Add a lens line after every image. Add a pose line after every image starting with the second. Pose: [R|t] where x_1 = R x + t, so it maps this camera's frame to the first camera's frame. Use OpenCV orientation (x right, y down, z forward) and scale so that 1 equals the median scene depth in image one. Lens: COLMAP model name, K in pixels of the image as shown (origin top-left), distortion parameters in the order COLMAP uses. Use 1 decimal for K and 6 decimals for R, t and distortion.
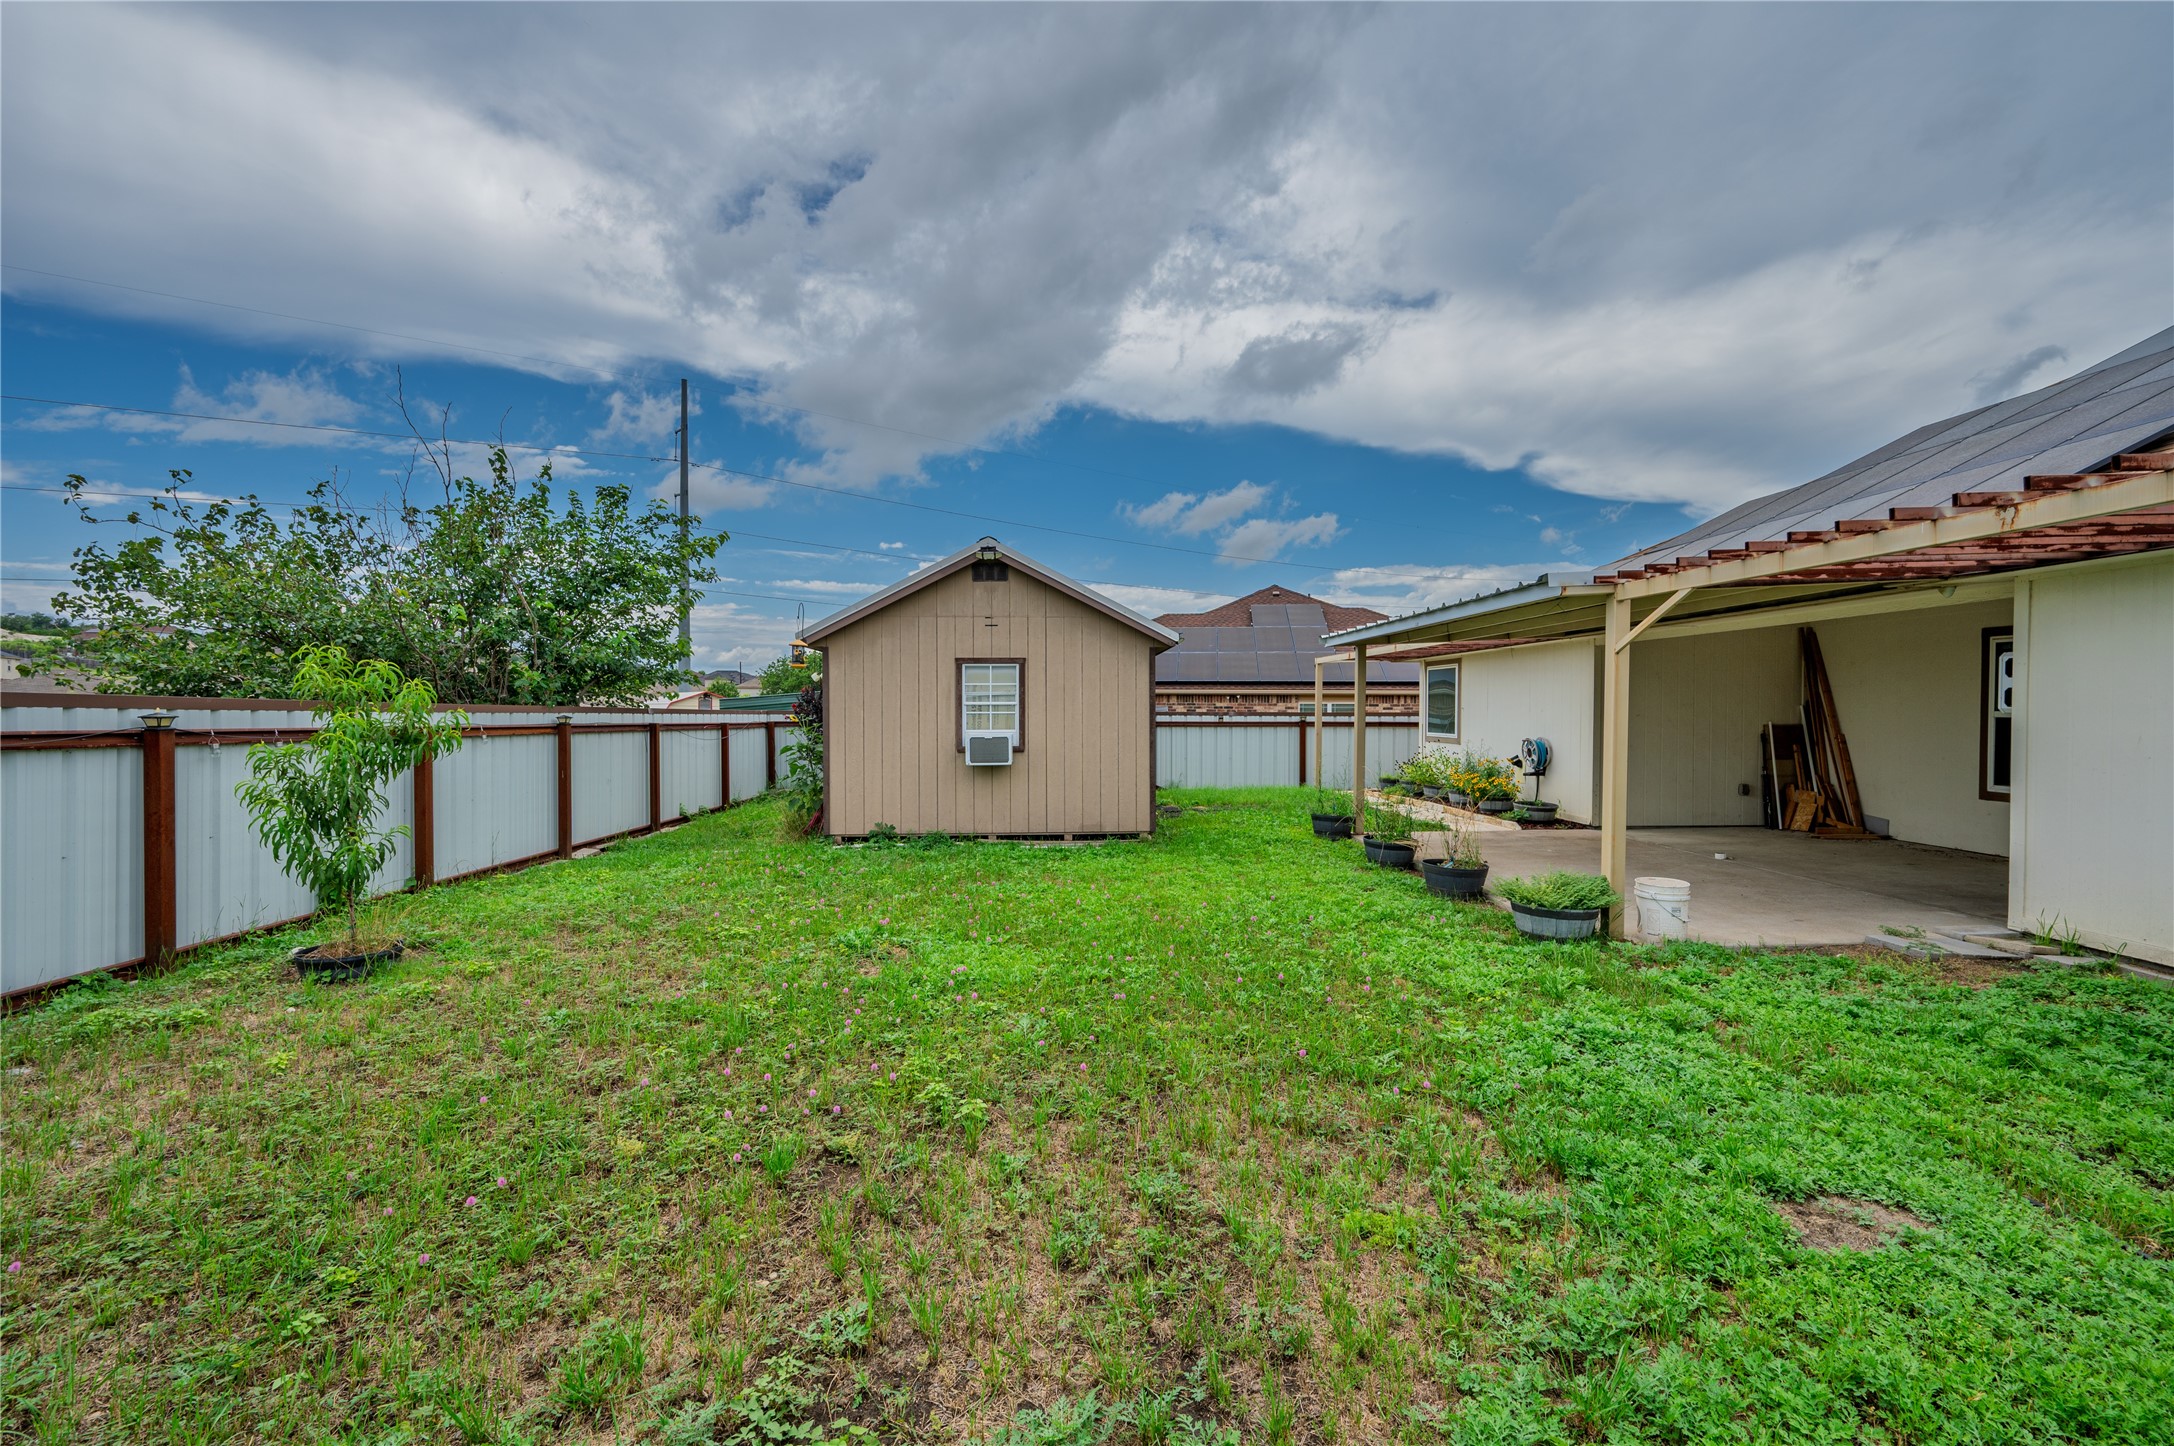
lens RADIAL K [[916.2, 0, 1087.0], [0, 916.2, 723.0], [0, 0, 1]] dist [0.000003, -0.000375]
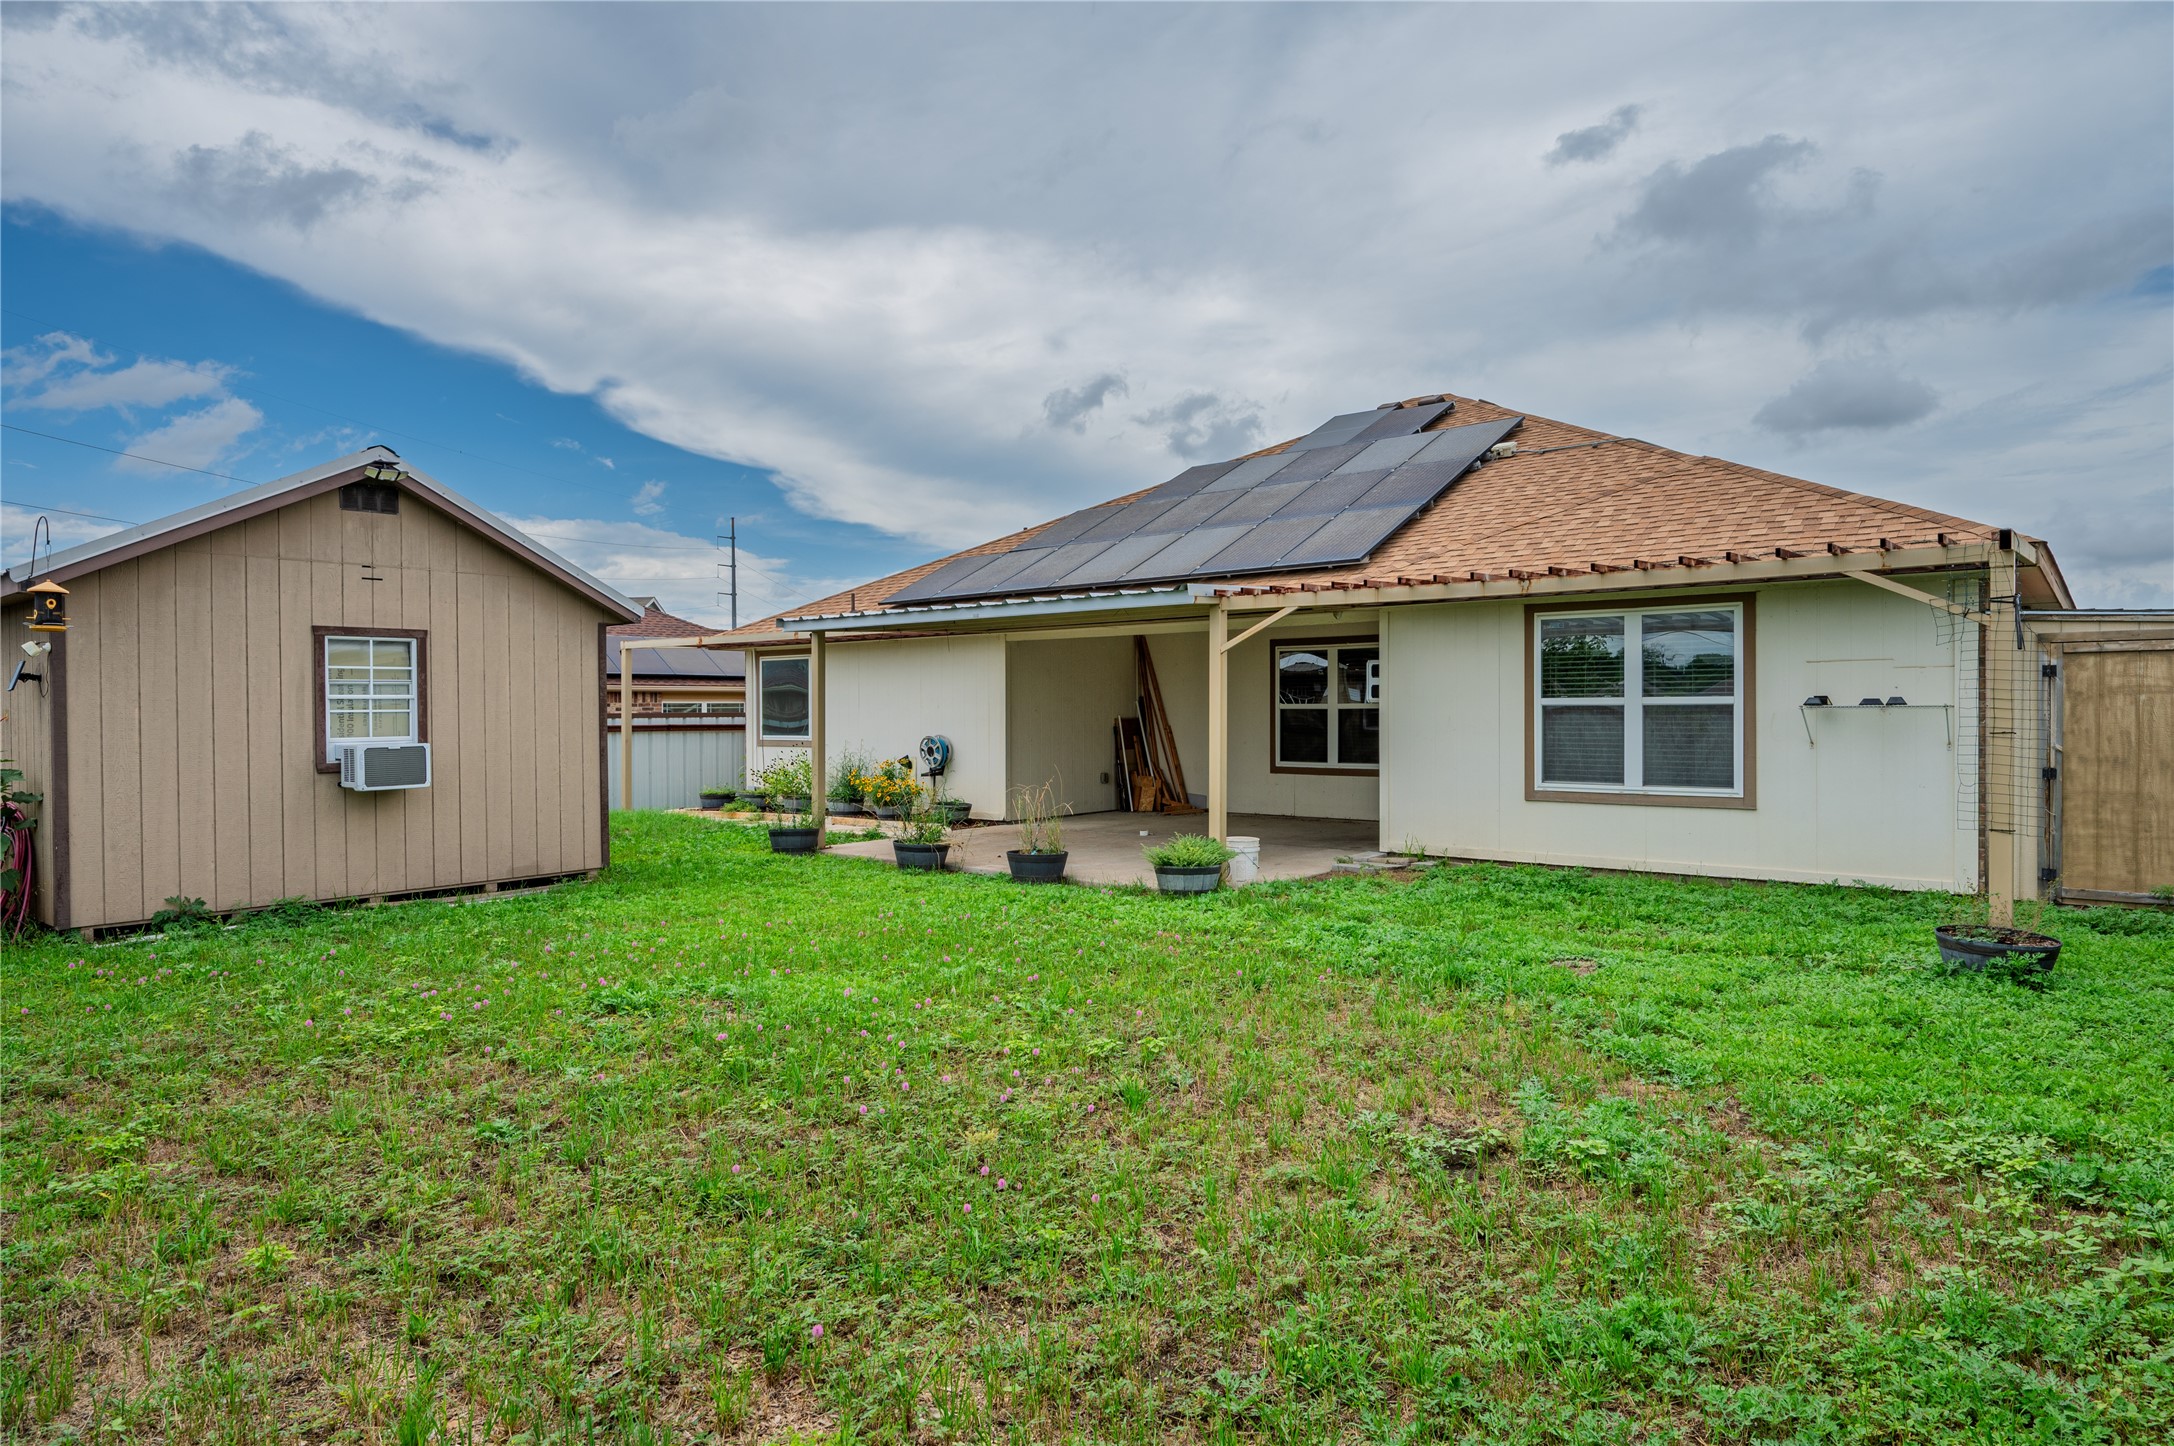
lens RADIAL K [[1276.7, 0, 1087.0], [0, 1276.7, 723.0], [0, 0, 1]] dist [-0.007396, -0.001428]
pose [[0.664388, -0.012115, 0.747289, -0.446644], [0.019242, 0.999814, -0.000899, 0.008085], [-0.747140, 0.014977, 0.664498, 0.005605]]
